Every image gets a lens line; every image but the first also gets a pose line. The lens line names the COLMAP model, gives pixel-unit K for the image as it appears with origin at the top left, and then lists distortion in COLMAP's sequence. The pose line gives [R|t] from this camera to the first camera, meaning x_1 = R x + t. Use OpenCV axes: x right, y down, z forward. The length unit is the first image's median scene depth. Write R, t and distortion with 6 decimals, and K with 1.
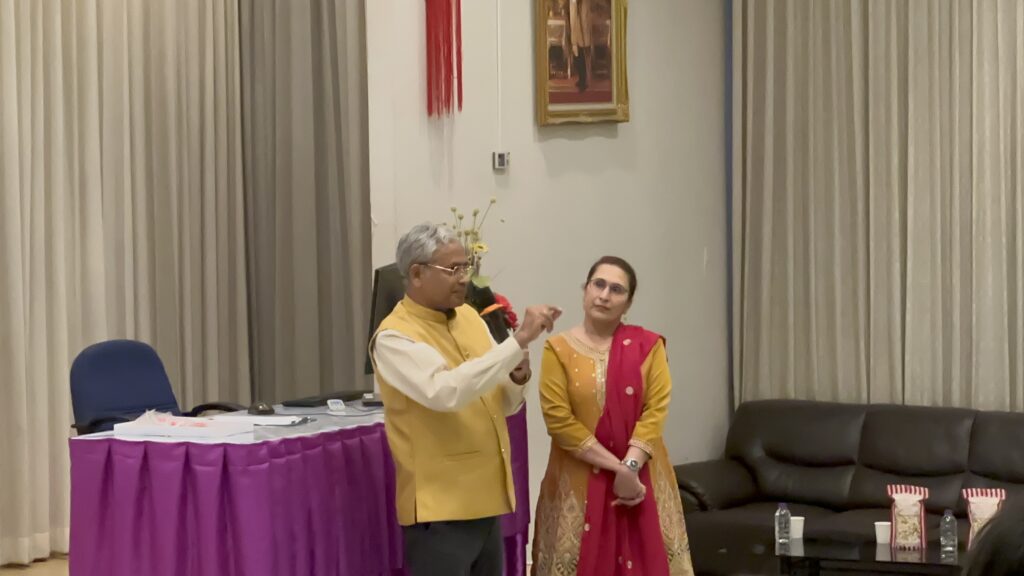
lens RADIAL K [[3344.0, 0, 514.0], [0, 3344.0, 280.4], [0, 0, 1]] dist [0.168237, 0.000000]
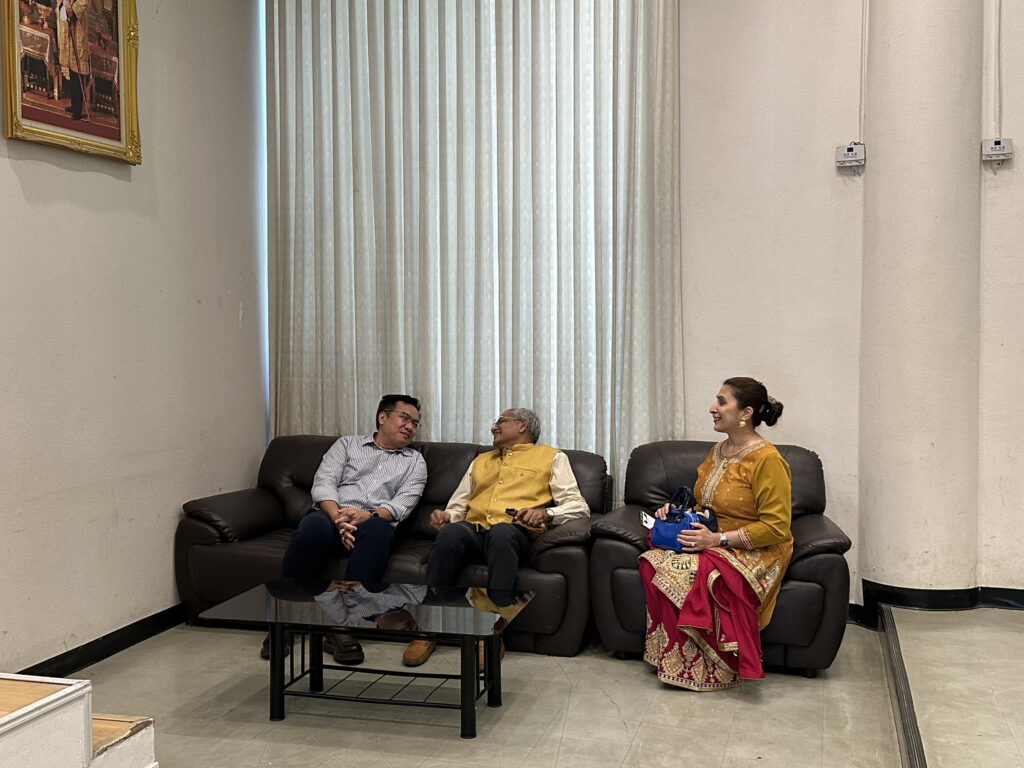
lens RADIAL K [[1114.5, 0, 510.2], [0, 1114.5, 382.9], [0, 0, 1]] dist [-0.007712, 0.000000]
pose [[0.983065, 0.002931, 0.183231, 0.084418], [-0.001602, 0.999971, -0.007398, 0.021435], [-0.183248, 0.006979, 0.983042, 0.664135]]
